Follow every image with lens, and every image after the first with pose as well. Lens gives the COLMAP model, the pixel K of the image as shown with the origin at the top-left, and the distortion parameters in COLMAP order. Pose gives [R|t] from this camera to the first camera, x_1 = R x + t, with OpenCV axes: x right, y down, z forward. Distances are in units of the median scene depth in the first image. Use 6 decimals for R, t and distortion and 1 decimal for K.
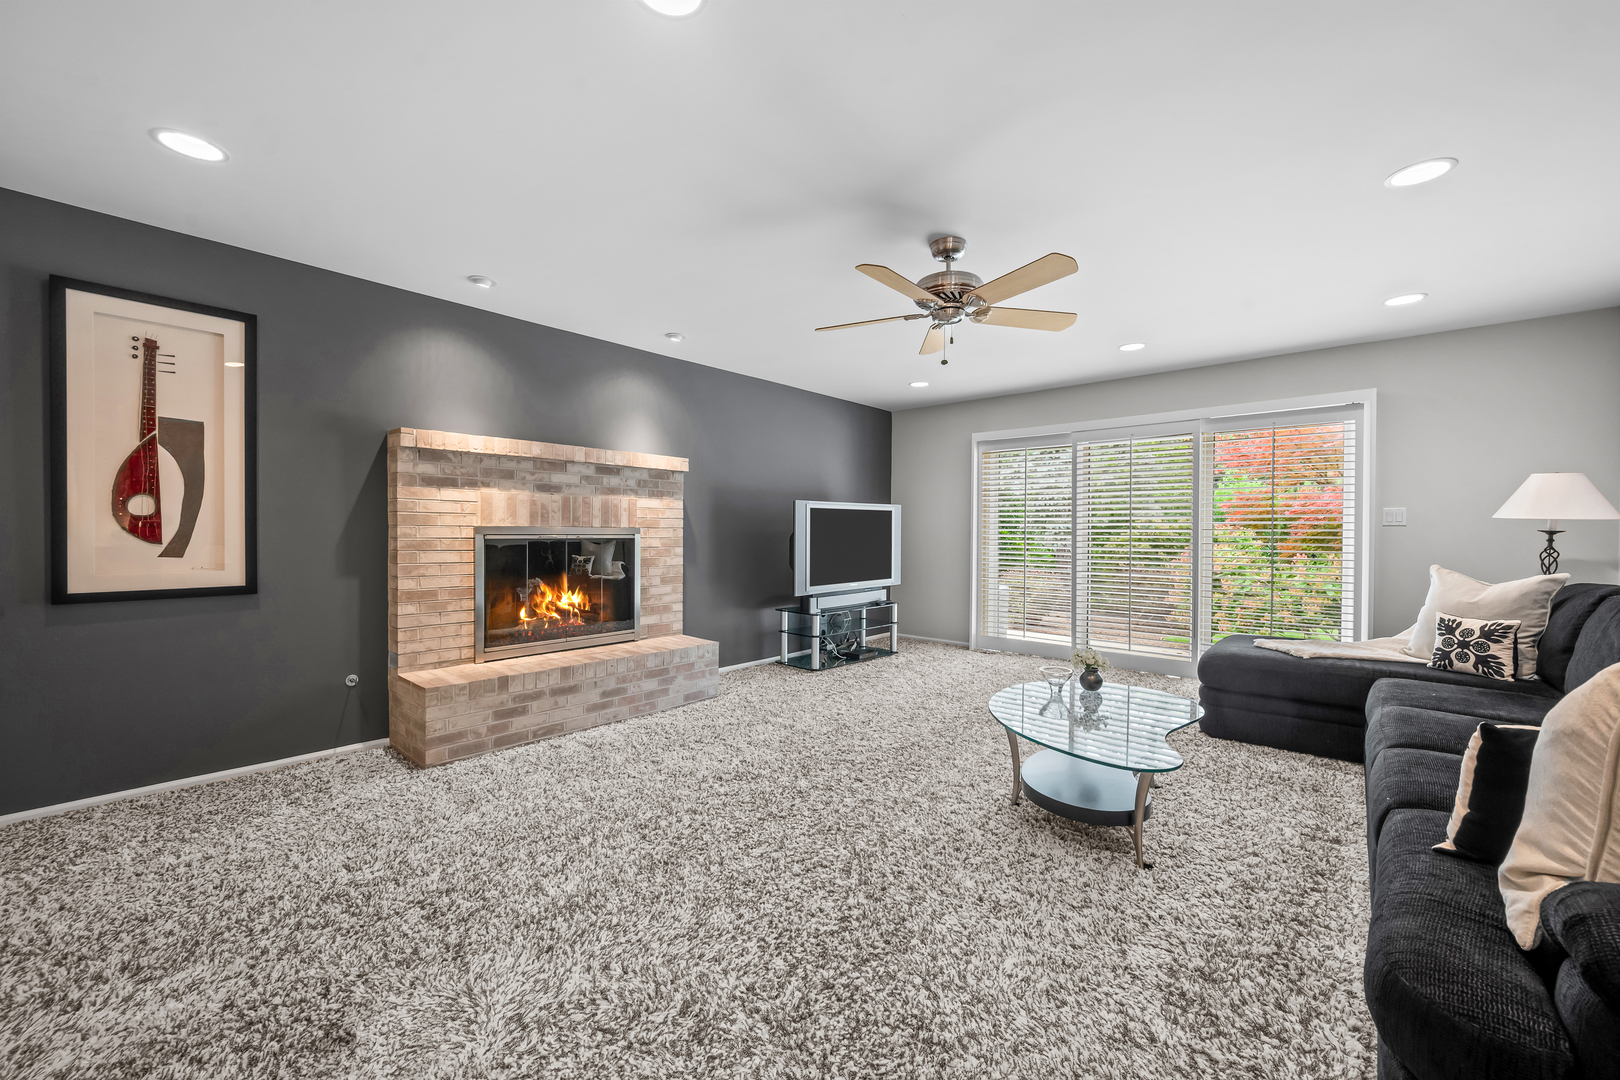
lens RADIAL K [[636.3, 0, 814.5], [0, 636.3, 537.1], [0, 0, 1]] dist [0.000674, 0.000079]
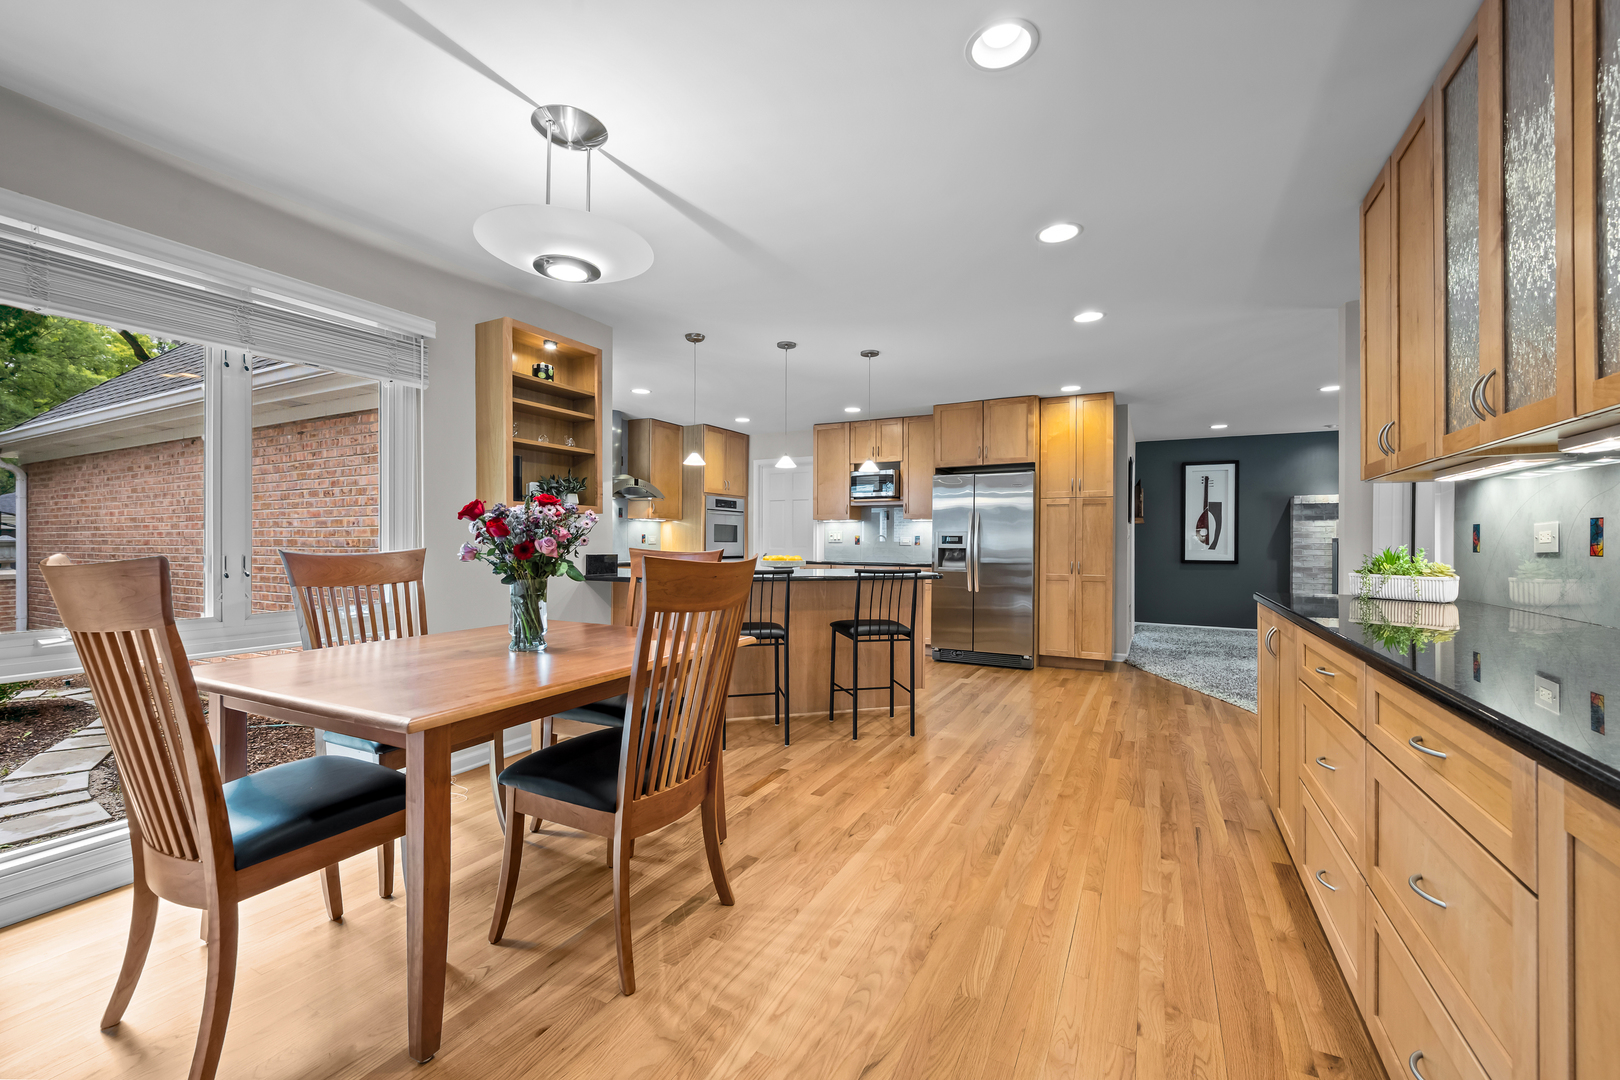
lens RADIAL K [[636.3, 0, 820.4], [0, 636.3, 546.3], [0, 0, 1]] dist [0.000674, 0.000079]
pose [[0.227173, 0.005258, -0.973840, 1.342104], [-0.009502, 0.999950, 0.003183, 0.022730], [0.973808, 0.008531, 0.227211, -1.329911]]
